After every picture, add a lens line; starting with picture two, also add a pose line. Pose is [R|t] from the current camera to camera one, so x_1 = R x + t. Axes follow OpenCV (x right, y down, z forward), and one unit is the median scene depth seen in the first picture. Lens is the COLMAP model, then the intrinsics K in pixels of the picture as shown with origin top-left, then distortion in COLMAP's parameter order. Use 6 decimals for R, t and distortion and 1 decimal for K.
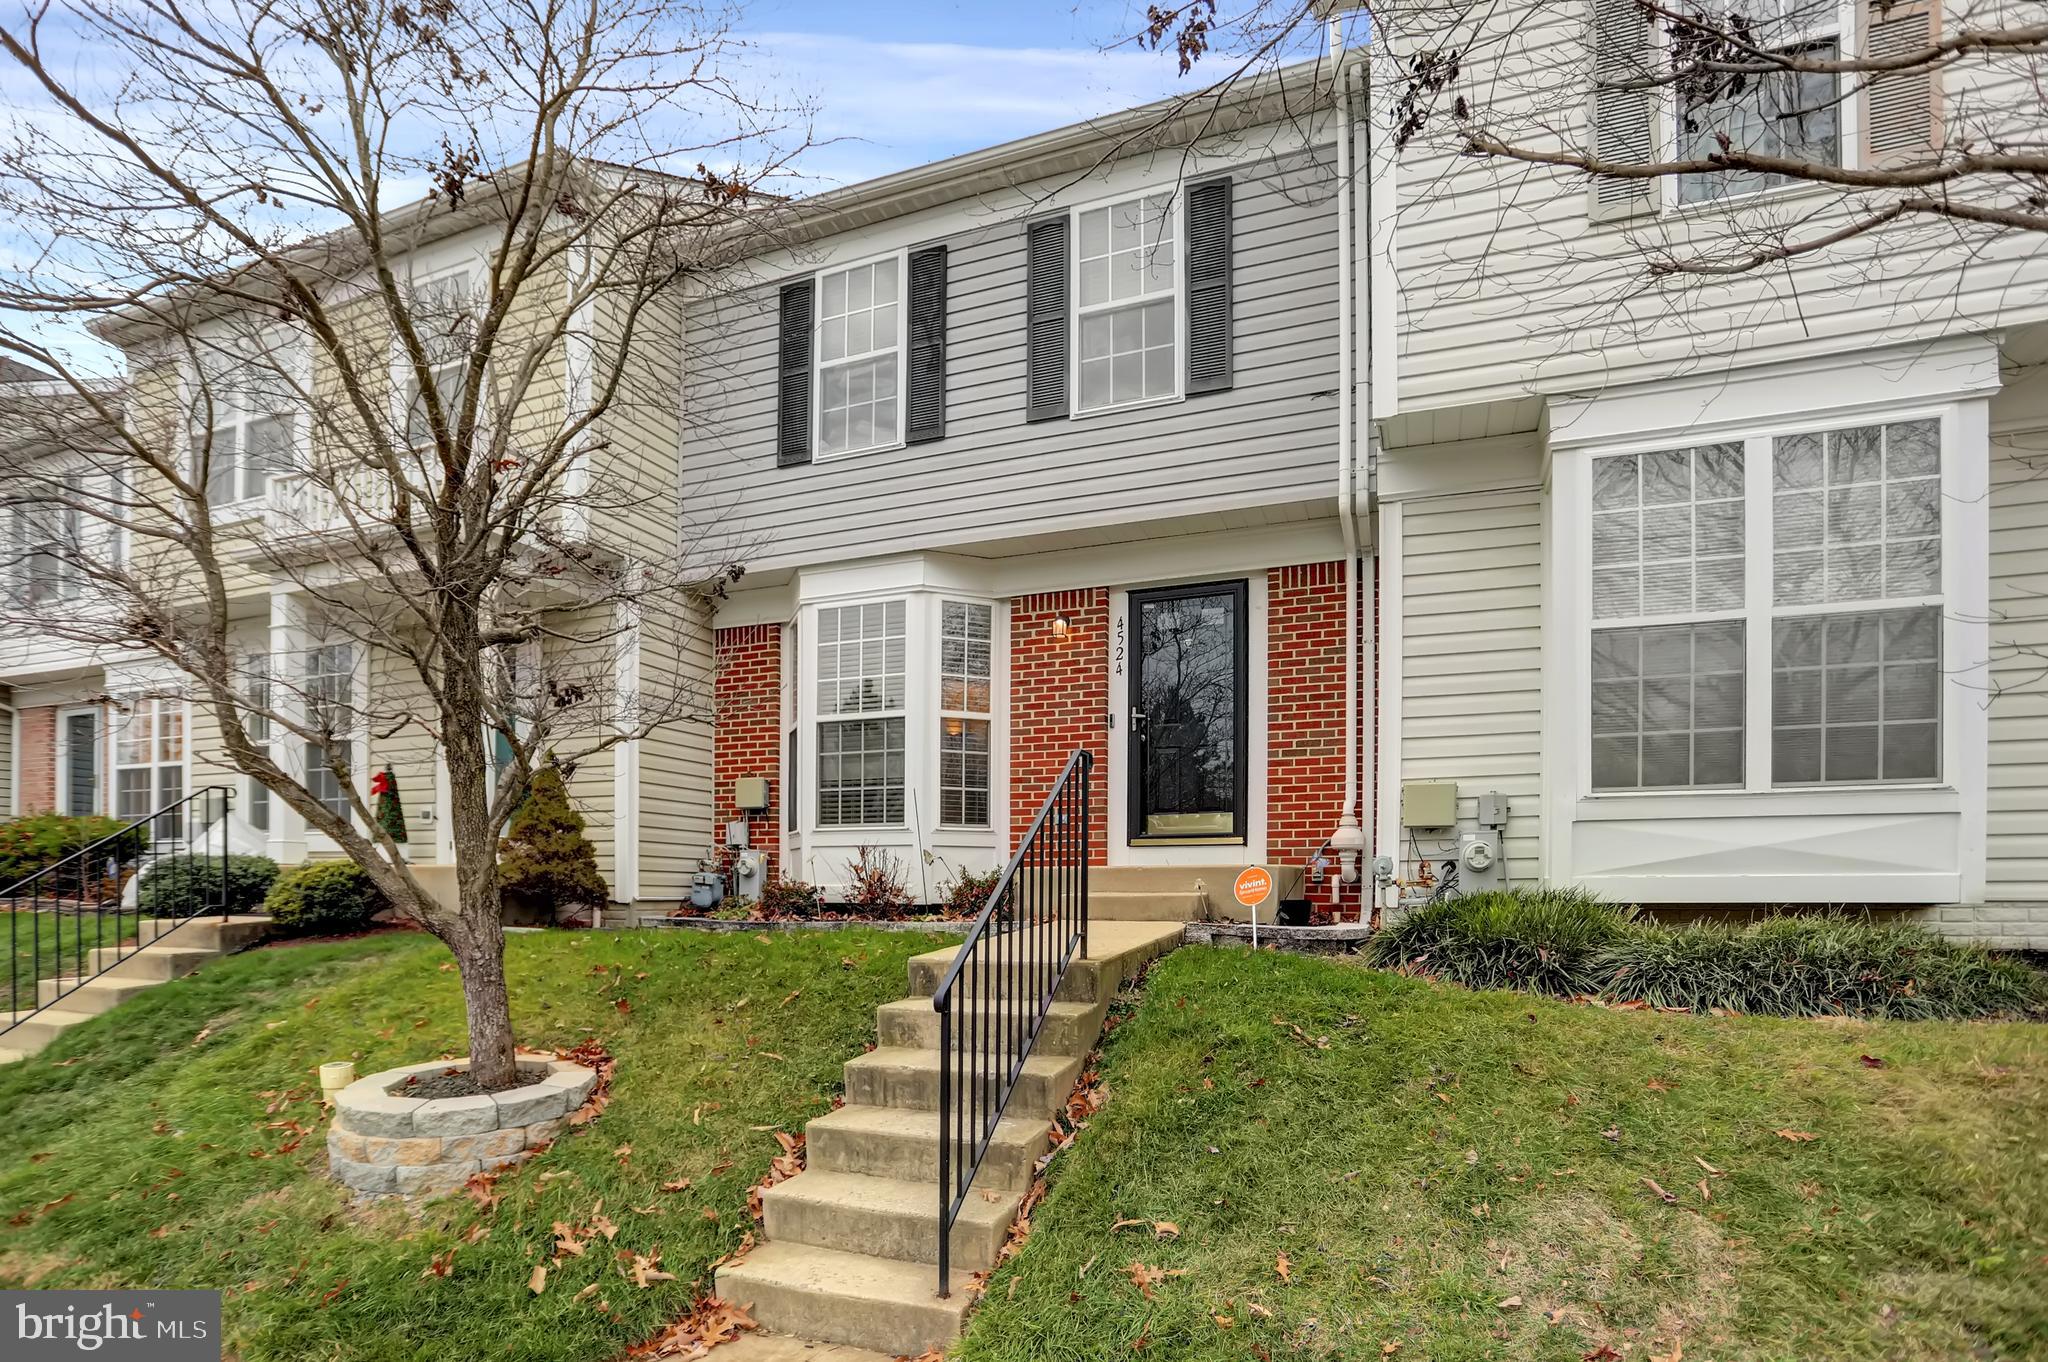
lens RADIAL K [[1095.0, 0, 1024.2], [0, 1095.0, 898.1], [0, 0, 1]] dist [-0.016043, 0.000487]
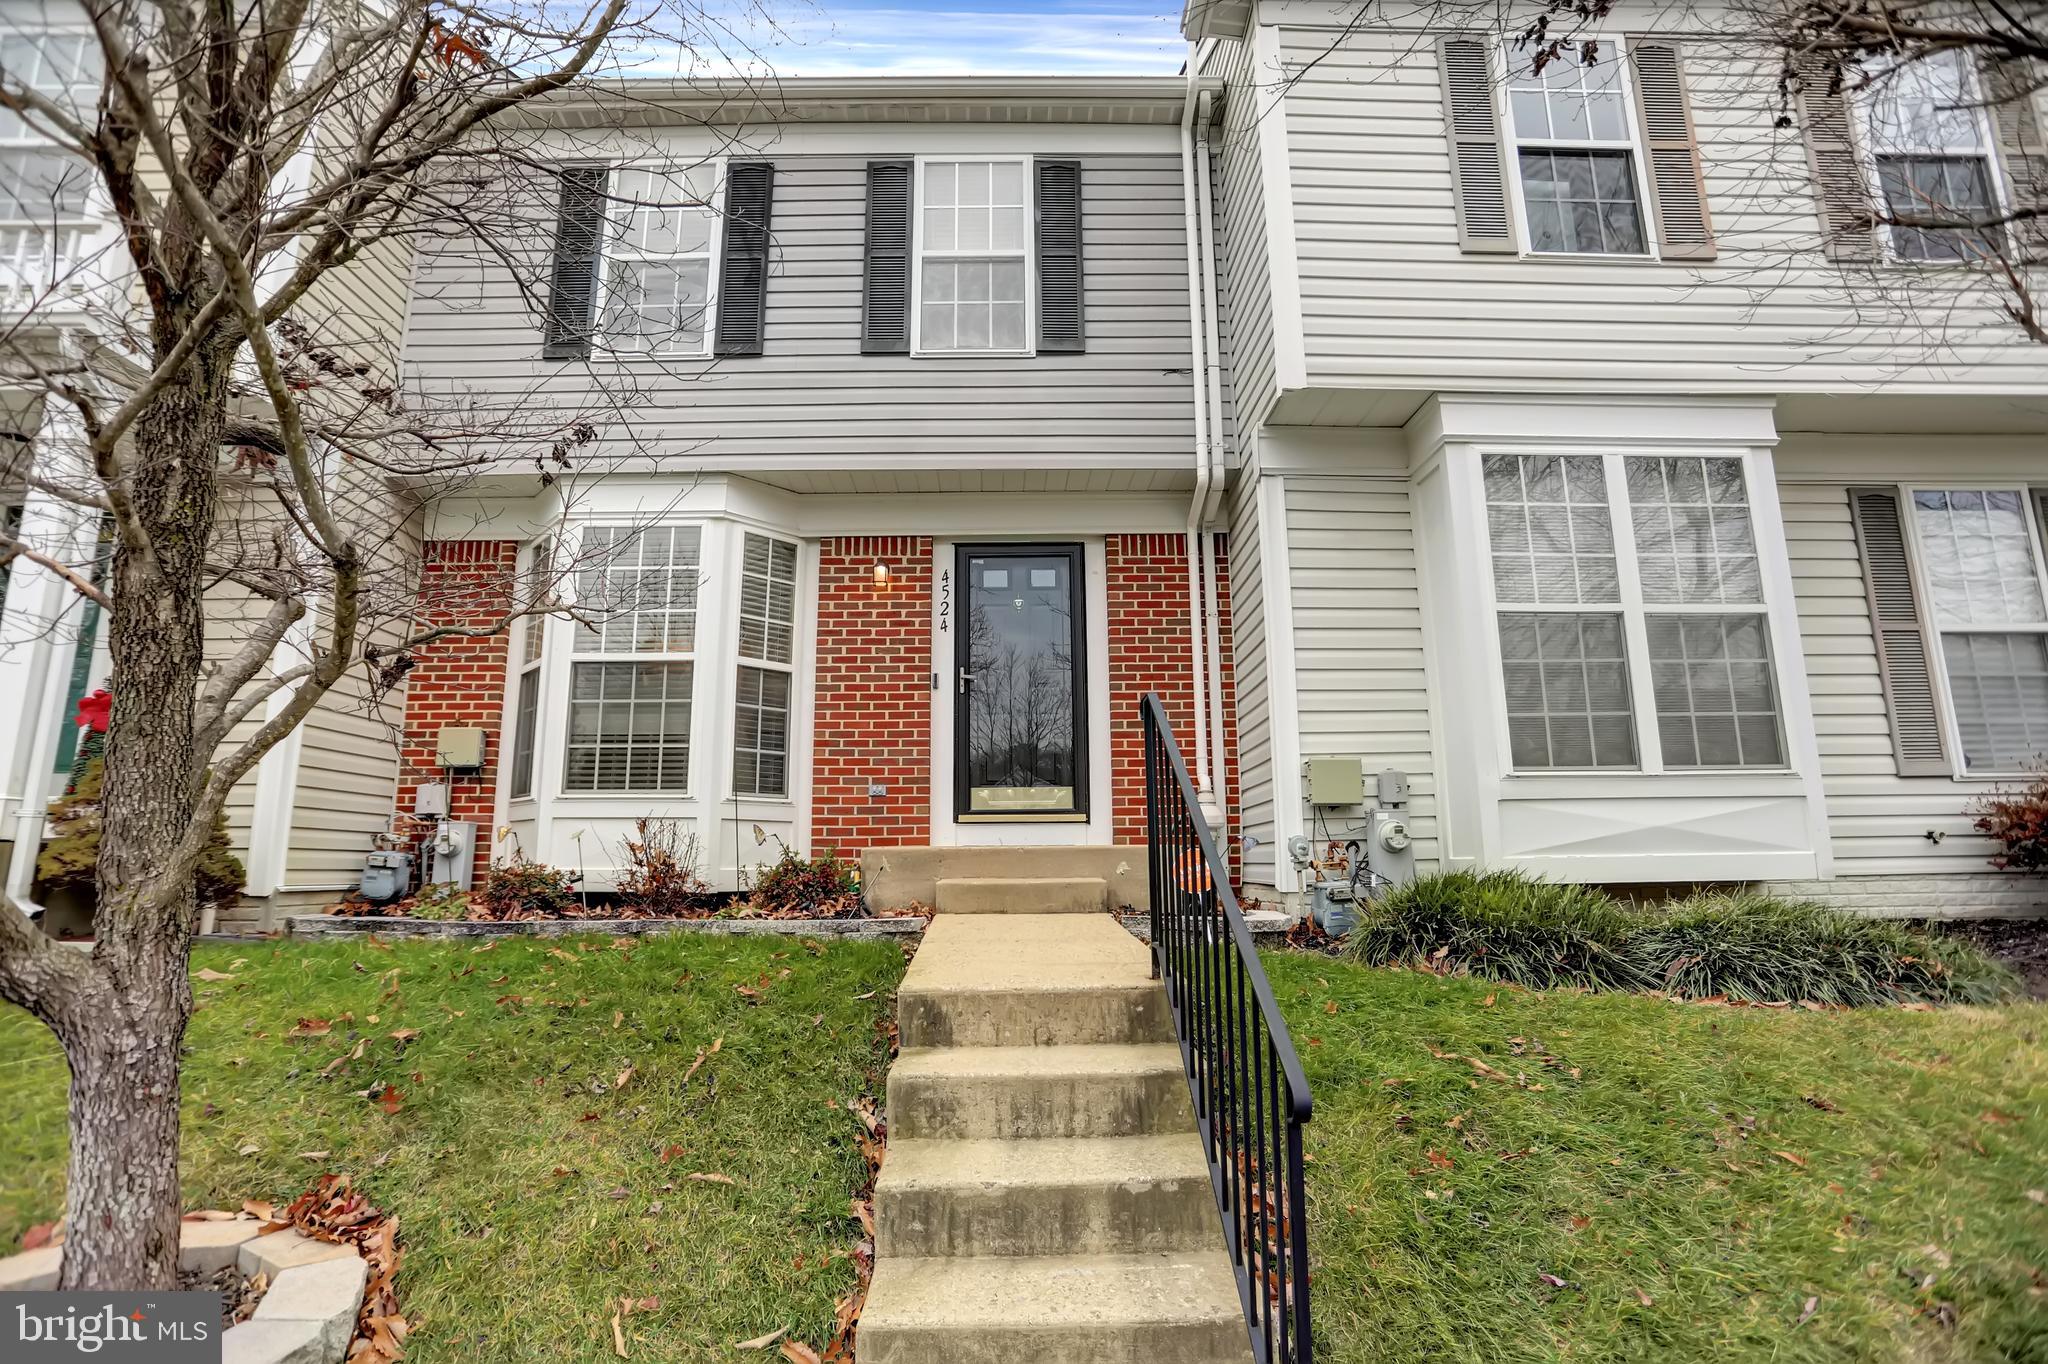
lens RADIAL K [[1008.9, 0, 1024.0], [0, 1008.9, 682.0], [0, 0, 1]] dist [-0.062866, 0.037186]
pose [[0.926373, 0.060028, 0.371793, -0.161105], [0.009283, 0.983276, -0.181887, -0.011165], [-0.376493, 0.171947, 0.910323, 0.227510]]
